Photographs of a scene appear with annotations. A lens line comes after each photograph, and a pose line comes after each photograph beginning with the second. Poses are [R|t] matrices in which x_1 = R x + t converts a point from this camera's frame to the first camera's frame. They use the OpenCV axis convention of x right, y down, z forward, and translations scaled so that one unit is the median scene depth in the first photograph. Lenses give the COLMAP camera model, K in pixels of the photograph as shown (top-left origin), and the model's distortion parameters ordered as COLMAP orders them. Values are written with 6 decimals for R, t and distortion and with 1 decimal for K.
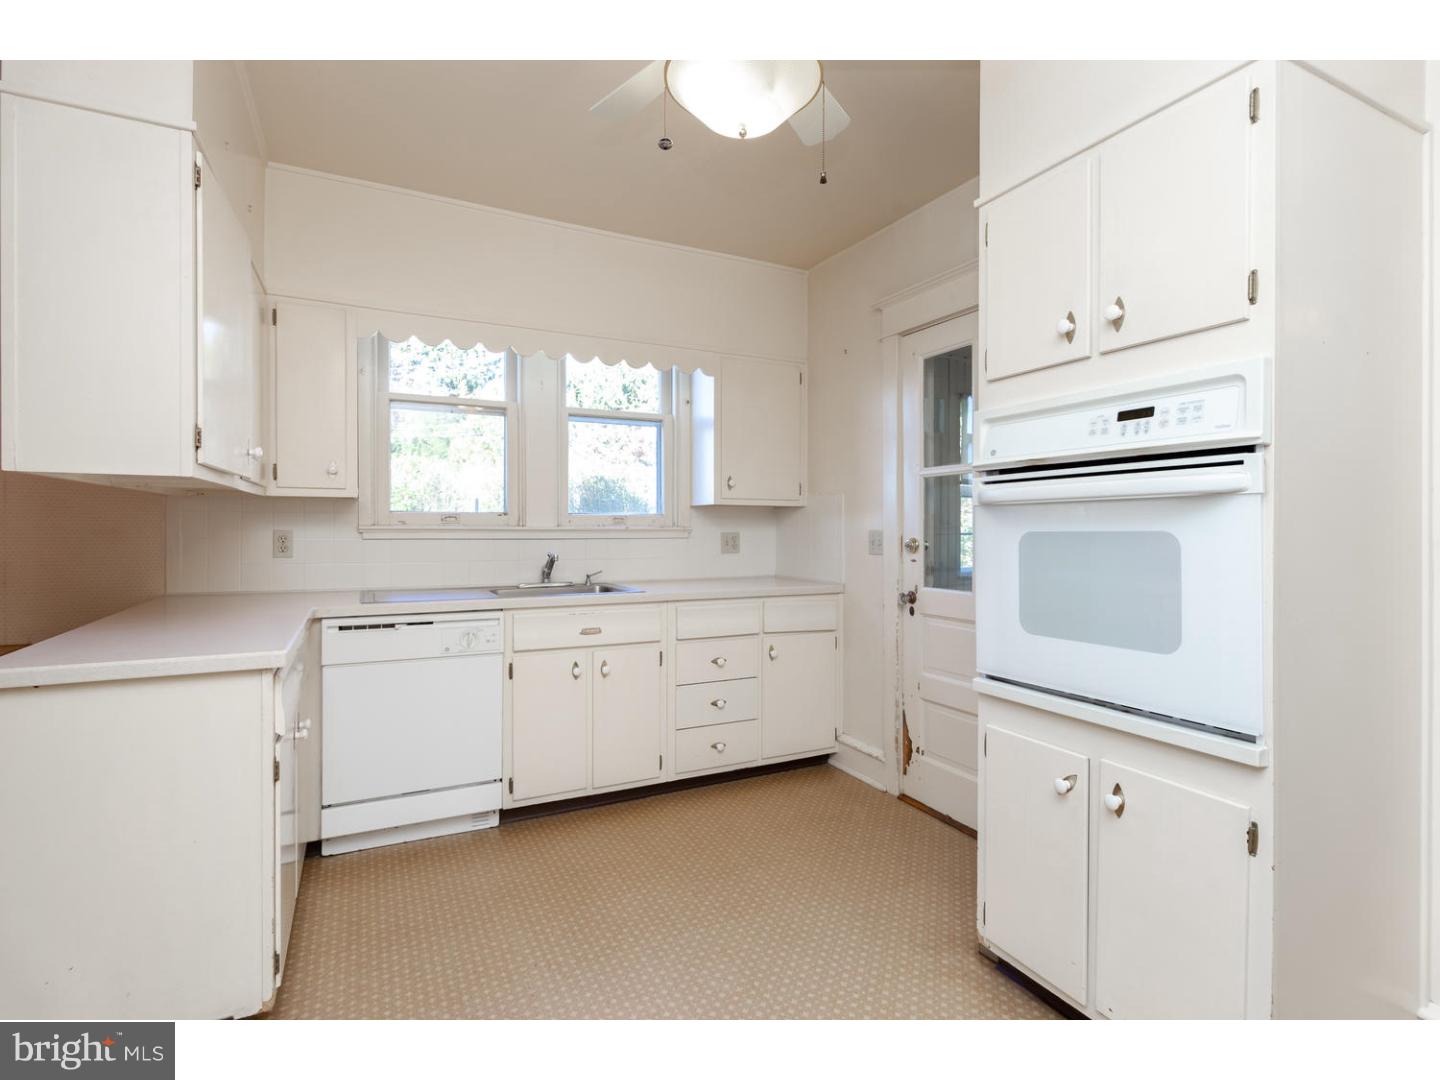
lens RADIAL K [[690.4, 0, 720.0], [0, 690.4, 540.0], [0, 0, 1]] dist [0.000998, 0.000223]
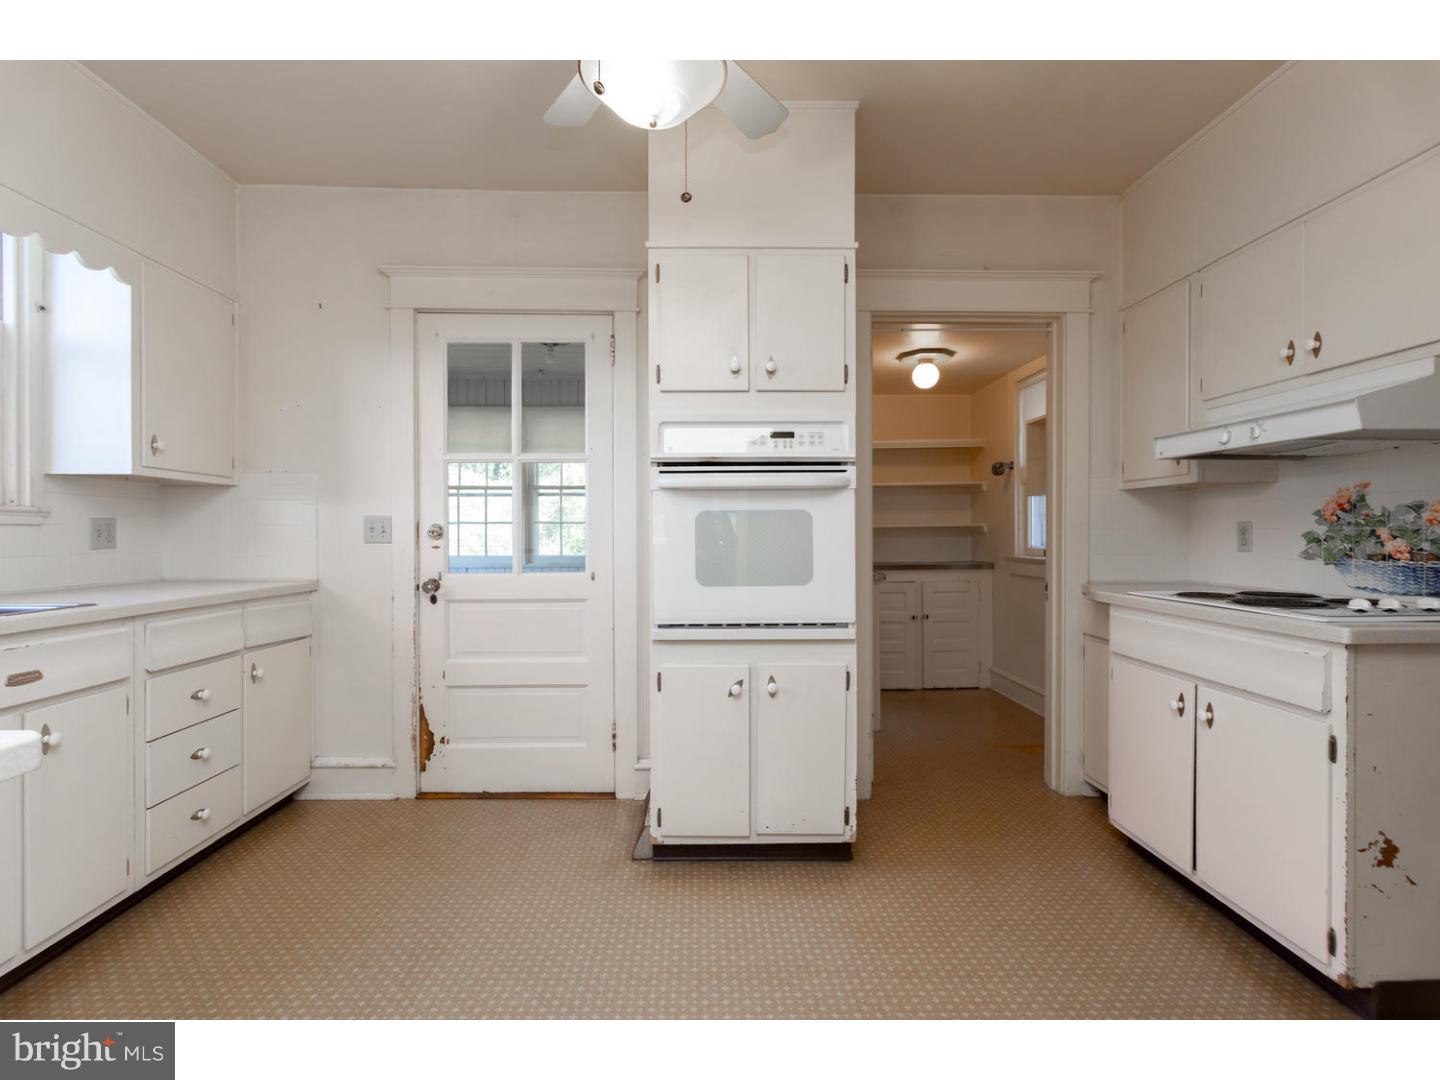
lens RADIAL K [[690.4, 0, 720.0], [0, 690.4, 540.0], [0, 0, 1]] dist [0.000998, 0.000223]
pose [[0.443252, -0.011559, 0.896323, -0.412085], [0.016295, 0.999856, 0.004836, 0.021828], [-0.896249, 0.012462, 0.443376, 0.208332]]
